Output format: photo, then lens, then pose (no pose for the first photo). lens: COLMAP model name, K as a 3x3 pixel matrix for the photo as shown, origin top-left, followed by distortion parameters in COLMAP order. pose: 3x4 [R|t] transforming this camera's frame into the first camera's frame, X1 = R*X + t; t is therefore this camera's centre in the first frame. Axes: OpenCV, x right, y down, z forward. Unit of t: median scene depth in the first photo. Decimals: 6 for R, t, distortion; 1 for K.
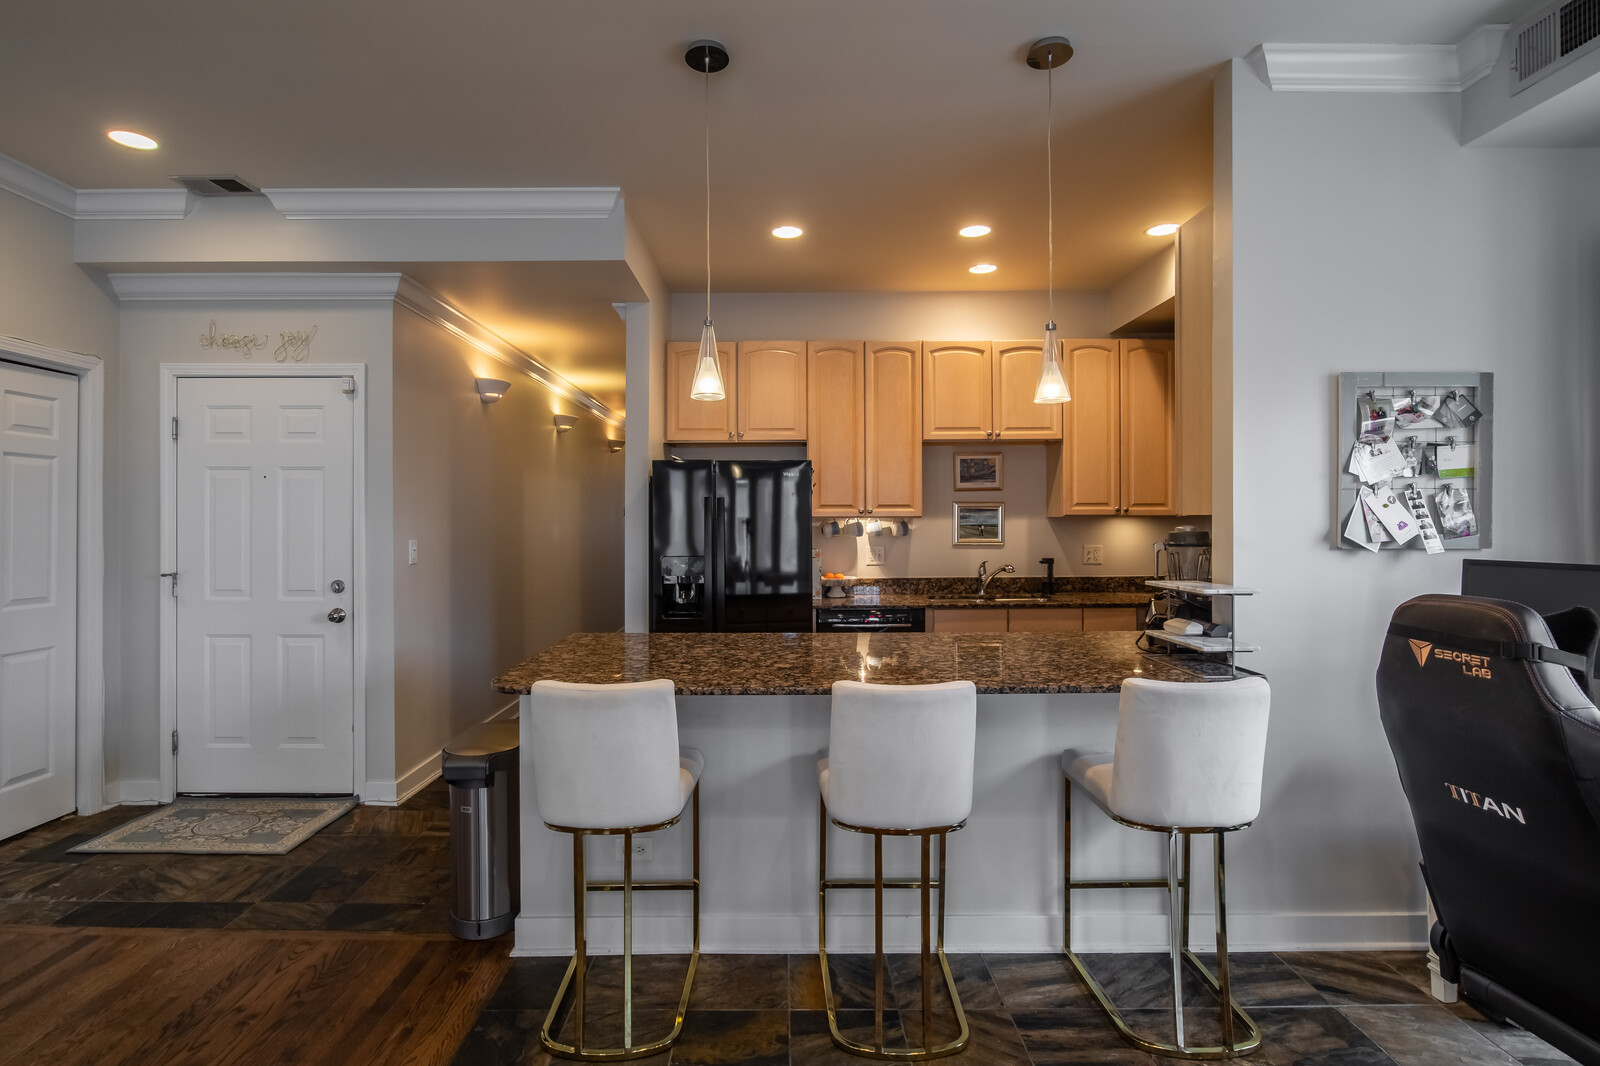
lens RADIAL K [[797.2, 0, 780.4], [0, 797.2, 517.8], [0, 0, 1]] dist [-0.004424, -0.001041]
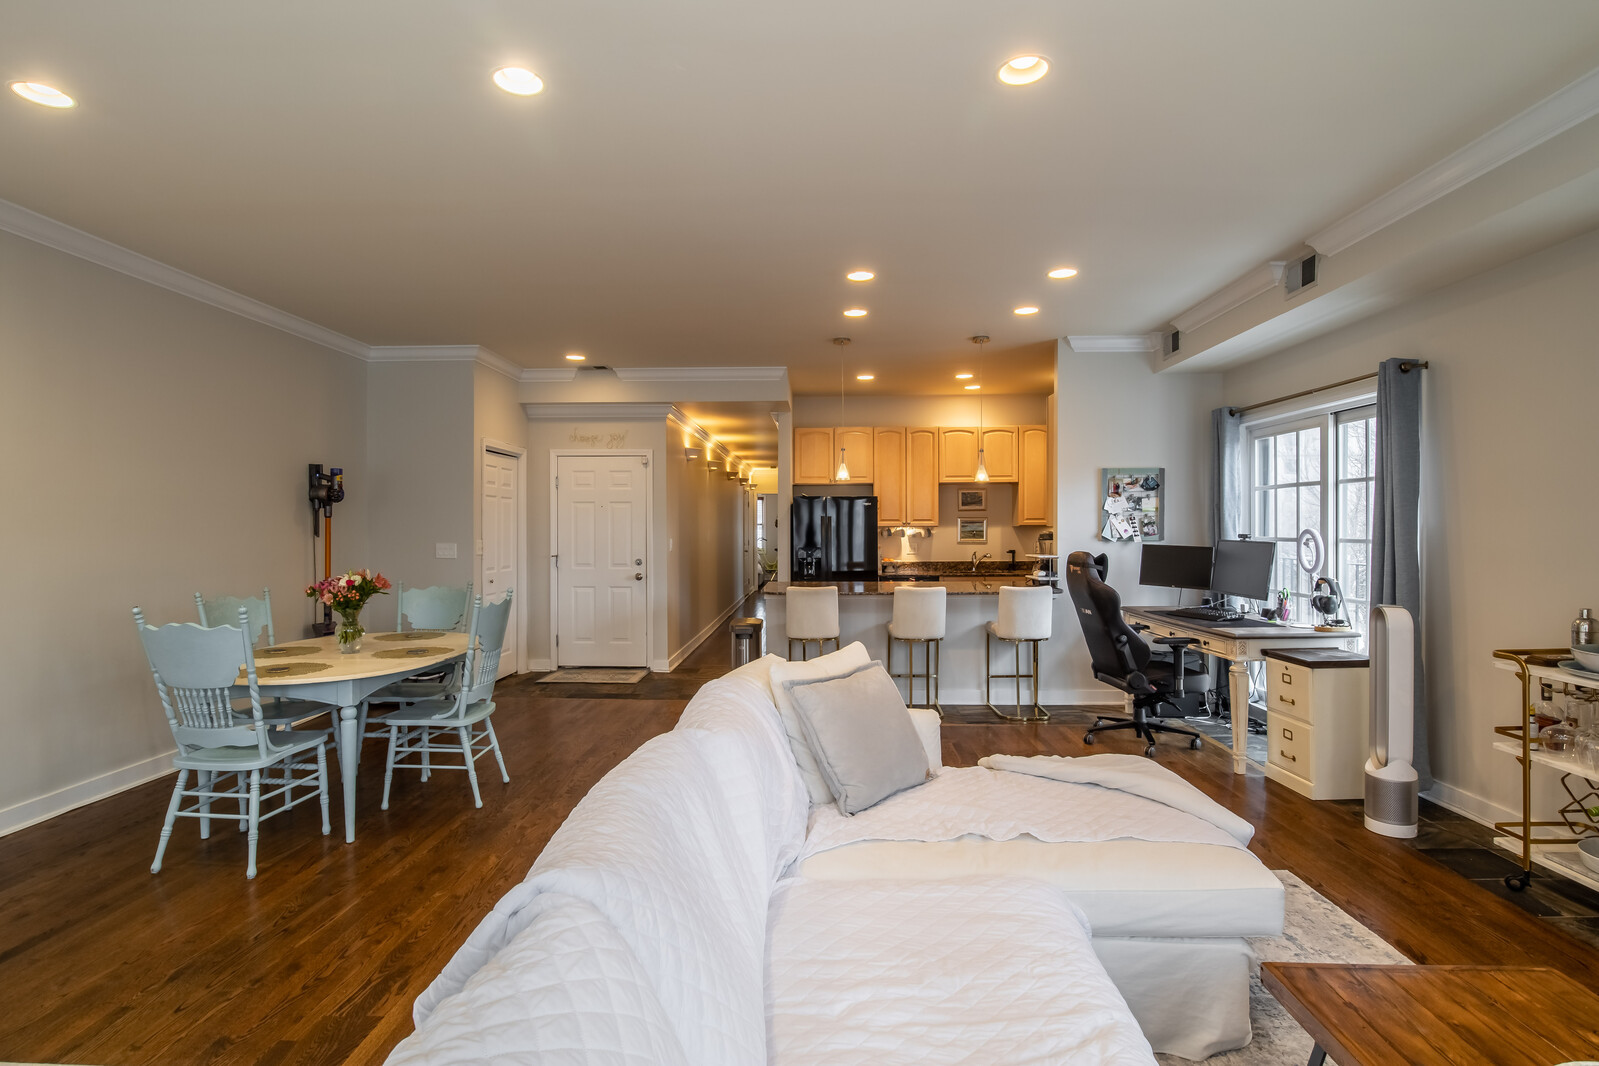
lens RADIAL K [[795.3, 0, 791.1], [0, 795.3, 534.2], [0, 0, 1]] dist [-0.004502, -0.001715]
pose [[0.999274, -0.000157, -0.038098, -0.102074], [0.000636, 0.999921, 0.012558, -0.007642], [0.038093, -0.012573, 0.999195, -0.966385]]
